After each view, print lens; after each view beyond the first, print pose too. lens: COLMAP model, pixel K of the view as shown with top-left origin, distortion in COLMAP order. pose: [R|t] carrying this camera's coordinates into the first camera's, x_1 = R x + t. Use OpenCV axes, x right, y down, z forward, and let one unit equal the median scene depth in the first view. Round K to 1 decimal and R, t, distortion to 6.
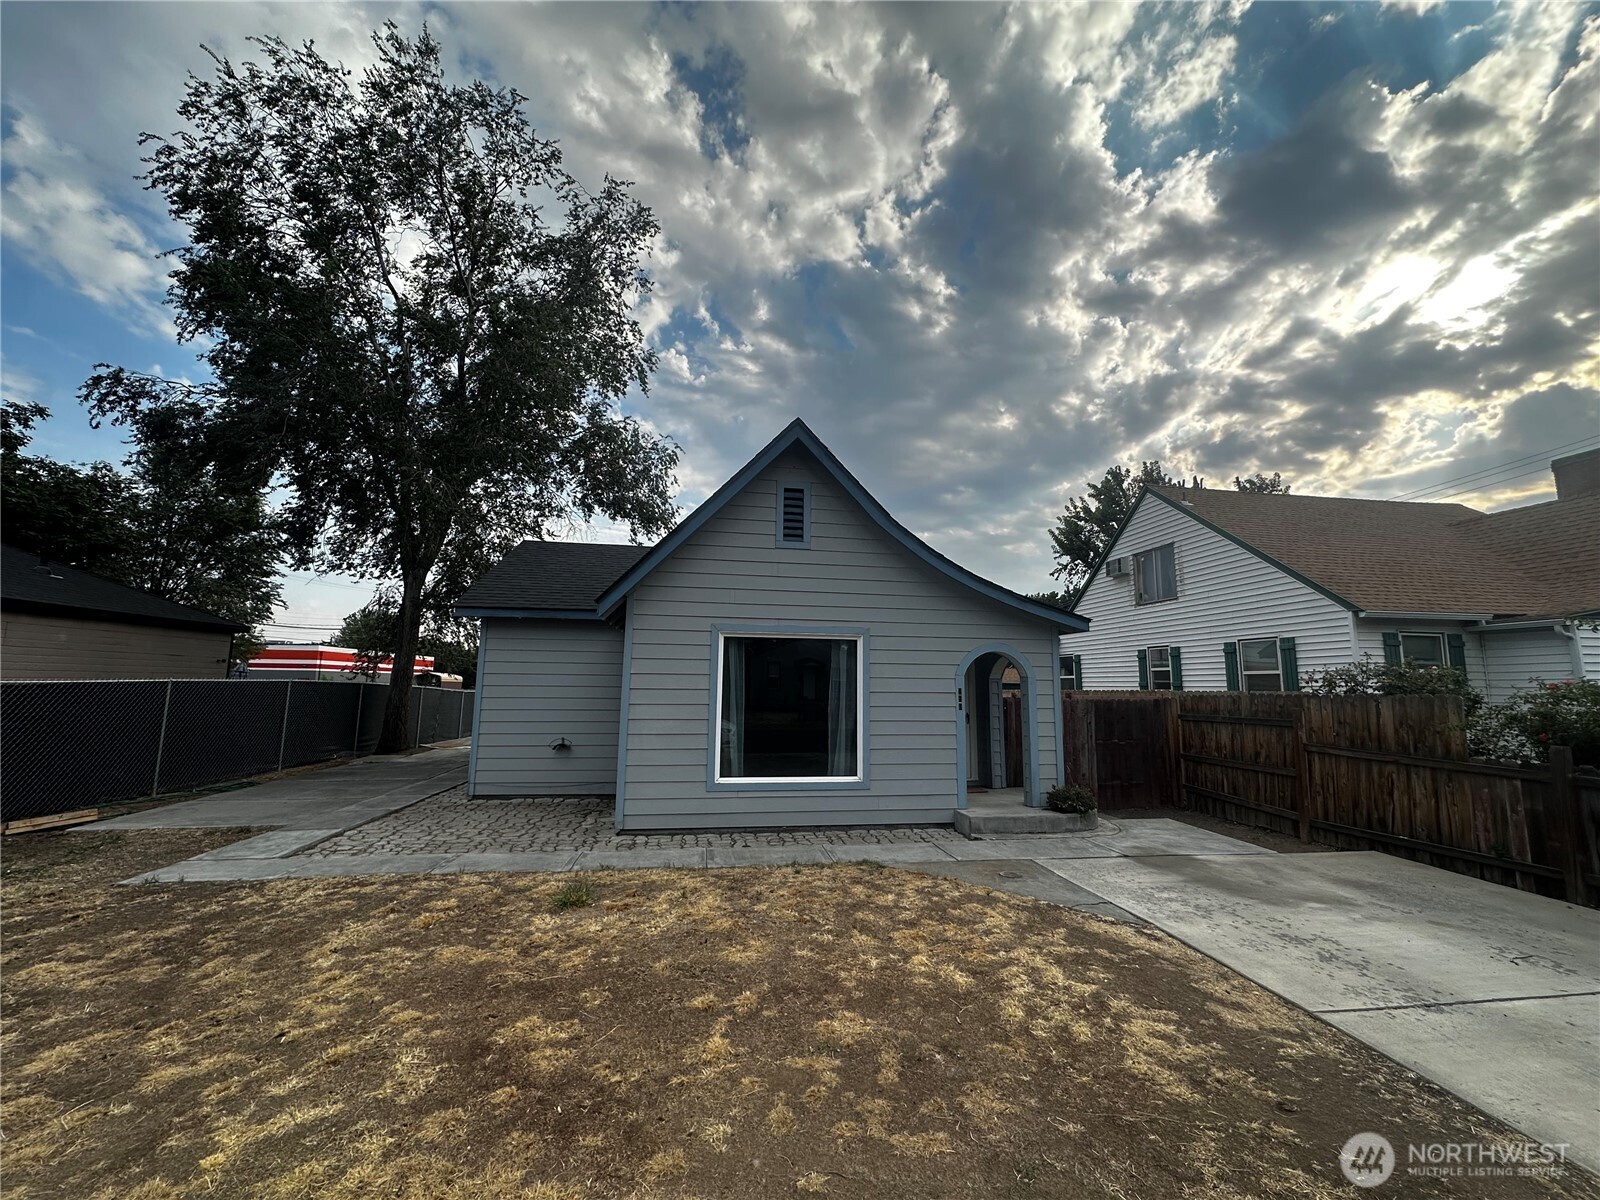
lens RADIAL K [[641.0, 0, 800.0], [0, 641.0, 600.0], [0, 0, 1]] dist [-0.018425, 0.010056]
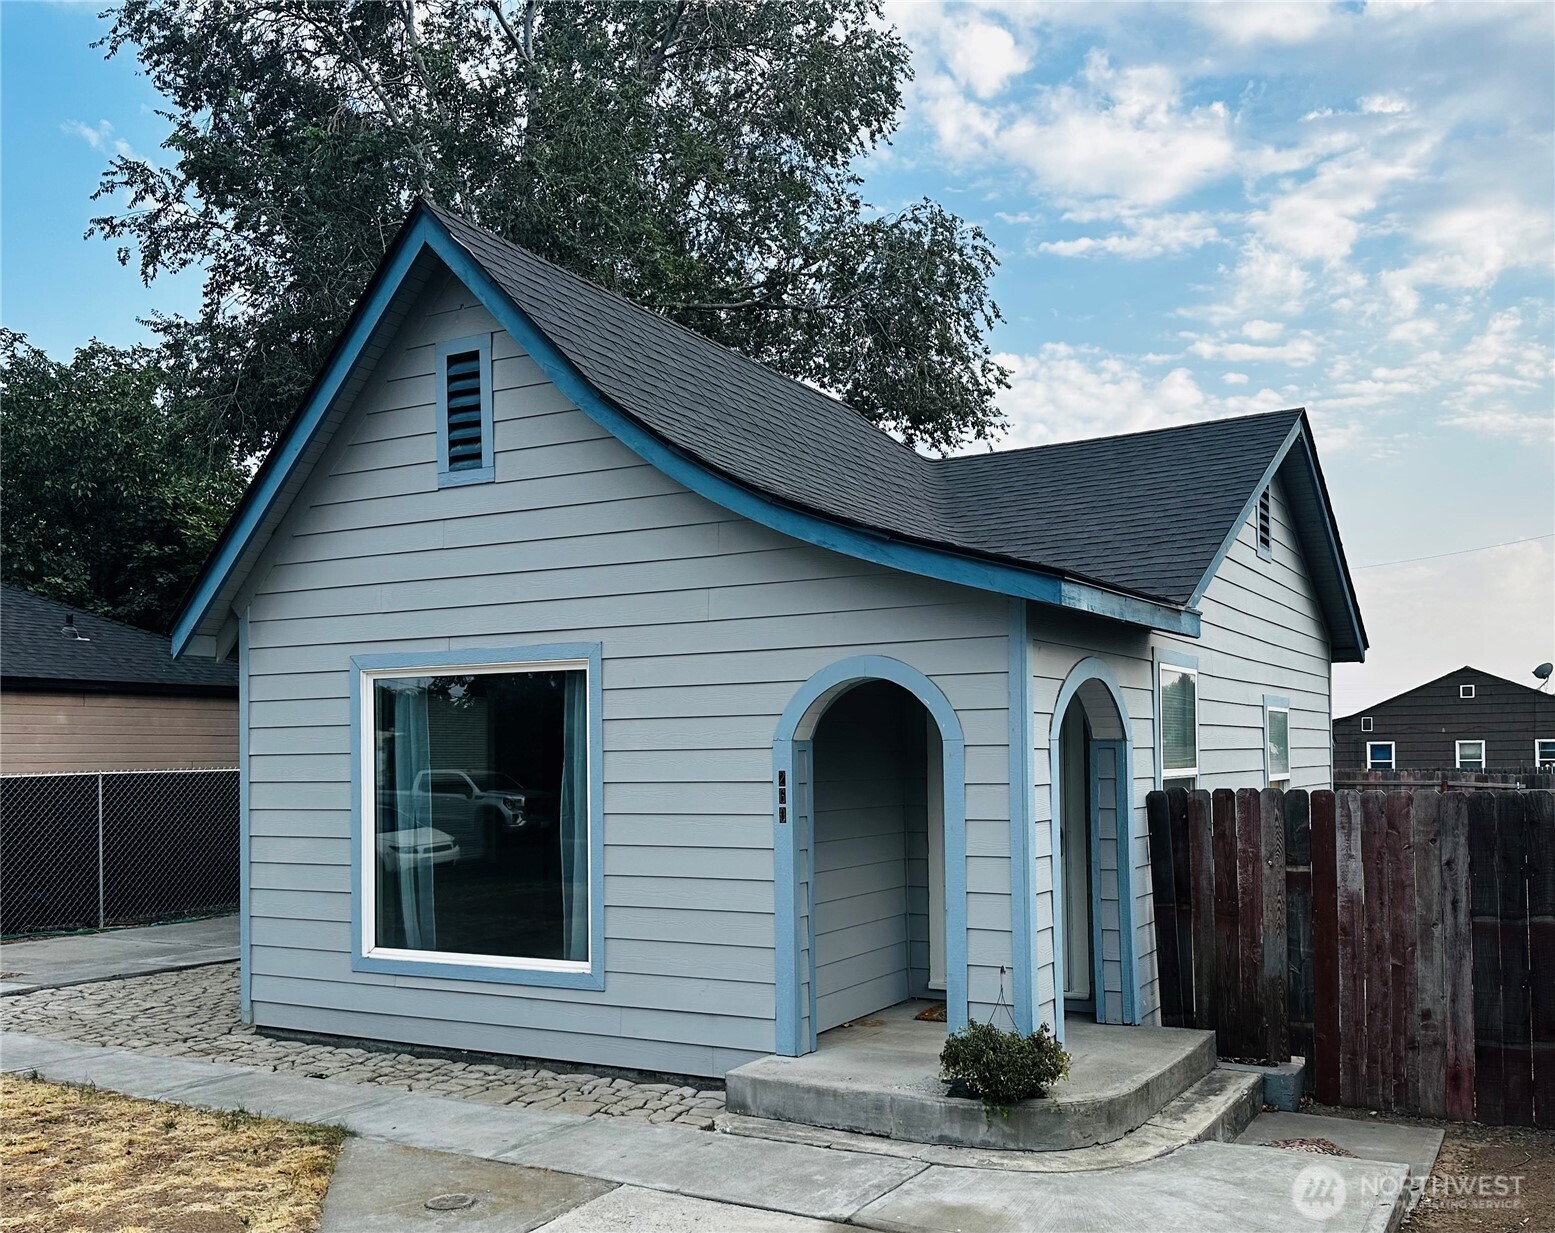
lens RADIAL K [[1389.3, 0, 846.6], [0, 1389.3, 737.1], [0, 0, 1]] dist [0.111528, -0.160930]
pose [[0.796231, -0.030227, -0.604238, 0.828237], [0.102589, 0.991033, 0.085610, 0.044288], [0.596232, -0.130153, 0.792192, 0.316998]]
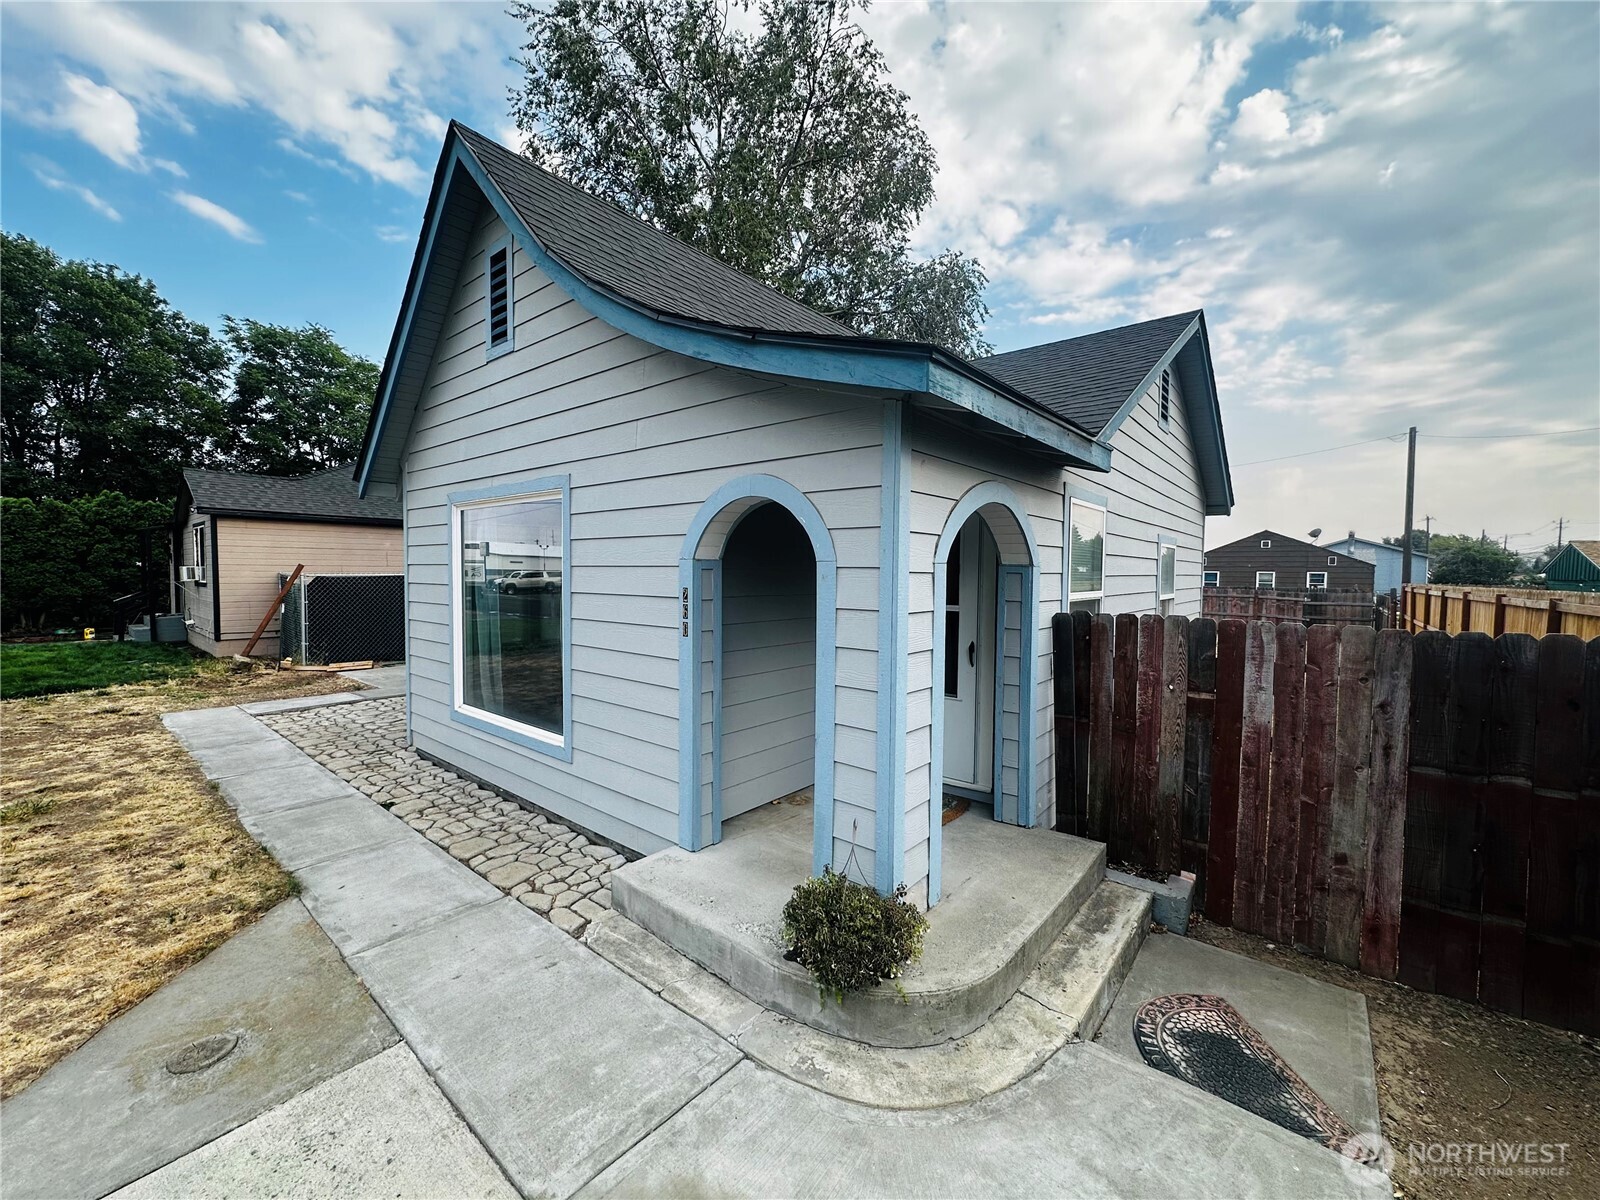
lens RADIAL K [[641.0, 0, 800.0], [0, 641.0, 600.0], [0, 0, 1]] dist [-0.018425, 0.010056]
pose [[0.662824, 0.026126, -0.748319, 0.632973], [0.098843, 0.987592, 0.122030, 0.100710], [0.742223, -0.154851, 0.652018, 0.771597]]
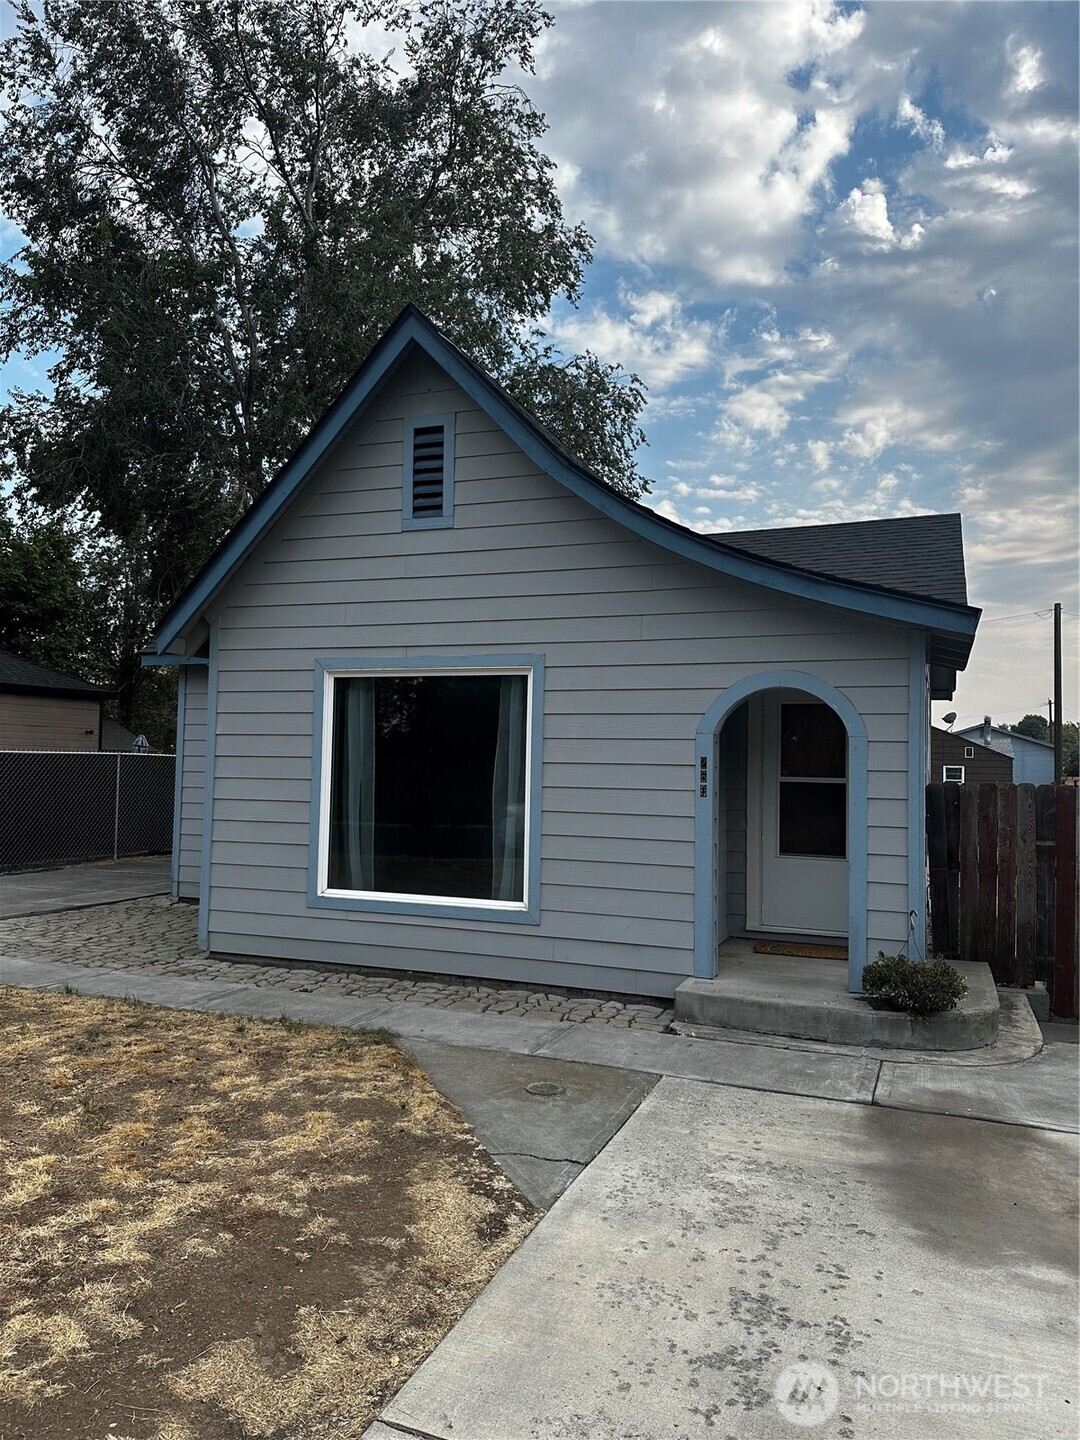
lens RADIAL K [[1005.1, 0, 535.2], [0, 1005.1, 729.8], [0, 0, 1]] dist [0.085194, -0.147356]
pose [[0.863843, -0.014558, -0.503551, 0.553860], [0.058547, 0.995710, 0.071652, 0.046728], [0.500348, -0.091378, 0.860989, 0.204235]]
